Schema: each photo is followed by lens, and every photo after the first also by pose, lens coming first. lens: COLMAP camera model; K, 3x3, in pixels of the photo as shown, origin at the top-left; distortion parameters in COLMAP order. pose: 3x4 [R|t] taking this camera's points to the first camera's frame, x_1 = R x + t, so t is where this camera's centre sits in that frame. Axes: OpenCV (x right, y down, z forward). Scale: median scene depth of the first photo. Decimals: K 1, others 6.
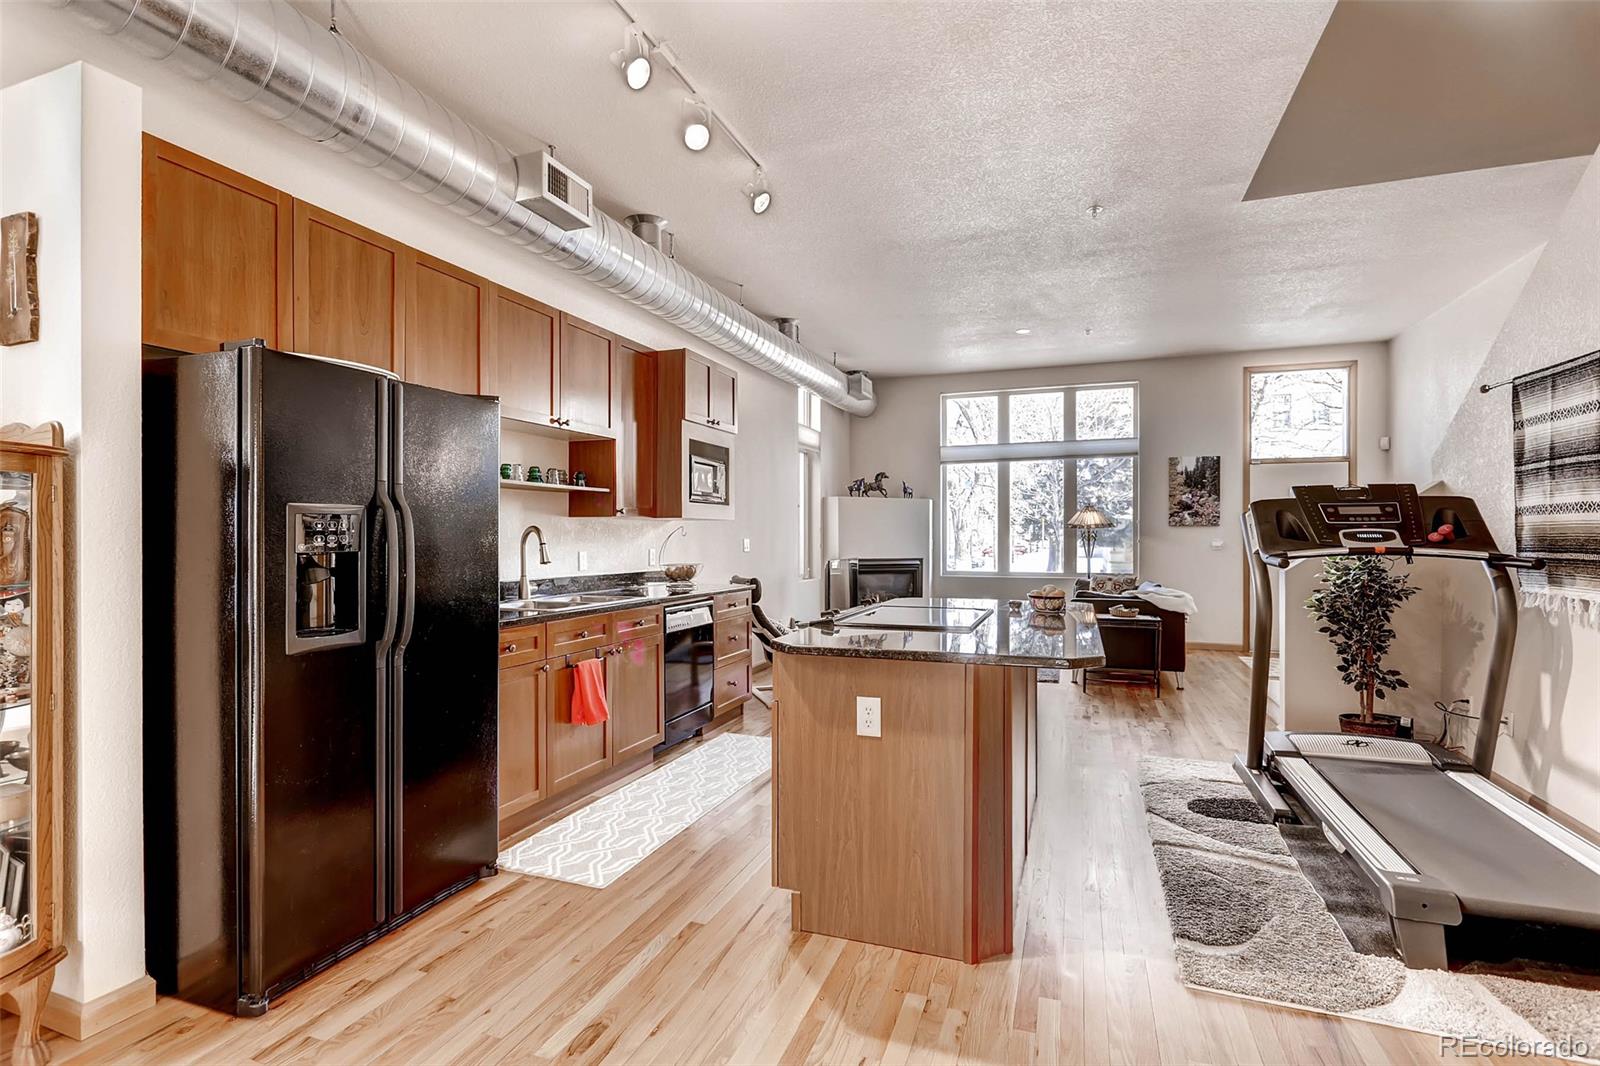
lens RADIAL K [[761.6, 0, 800.0], [0, 761.6, 533.0], [0, 0, 1]] dist [0.000403, 0.000114]
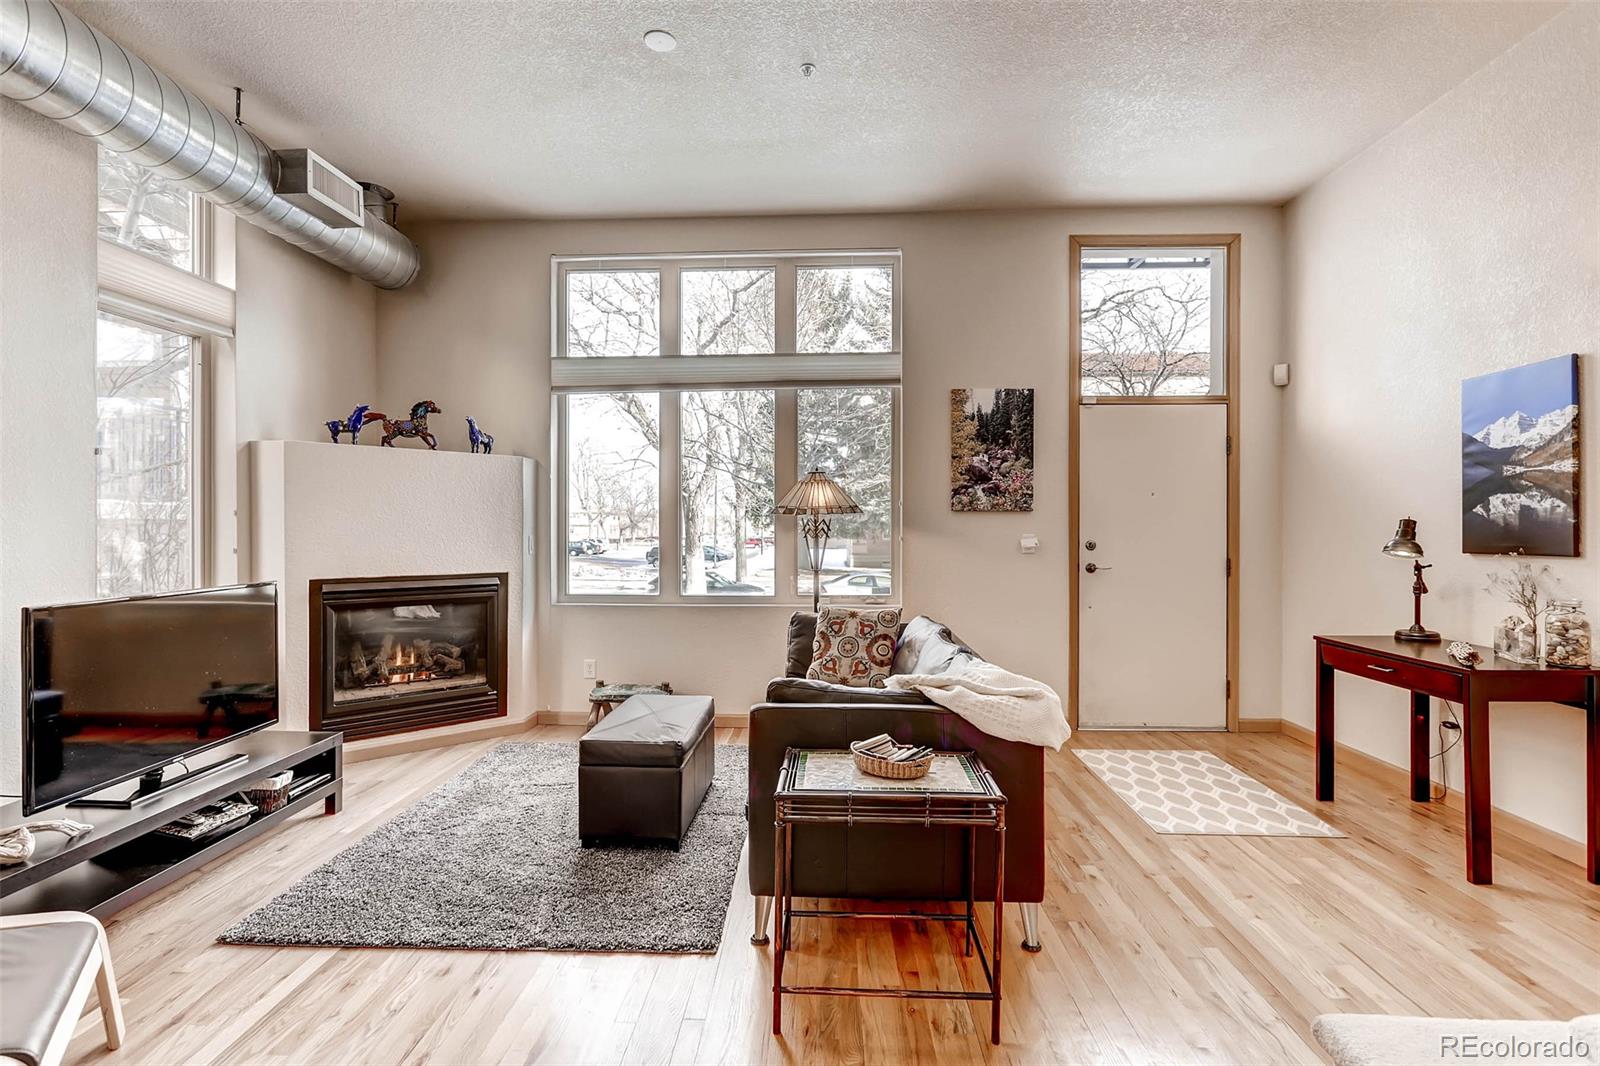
lens RADIAL K [[761.6, 0, 800.0], [0, 761.6, 533.0], [0, 0, 1]] dist [0.000403, 0.000114]
pose [[0.950352, -0.001874, 0.311170, 0.205957], [-0.001702, 0.999936, 0.011219, 0.000629], [-0.311171, -0.011191, 0.950288, 0.506154]]
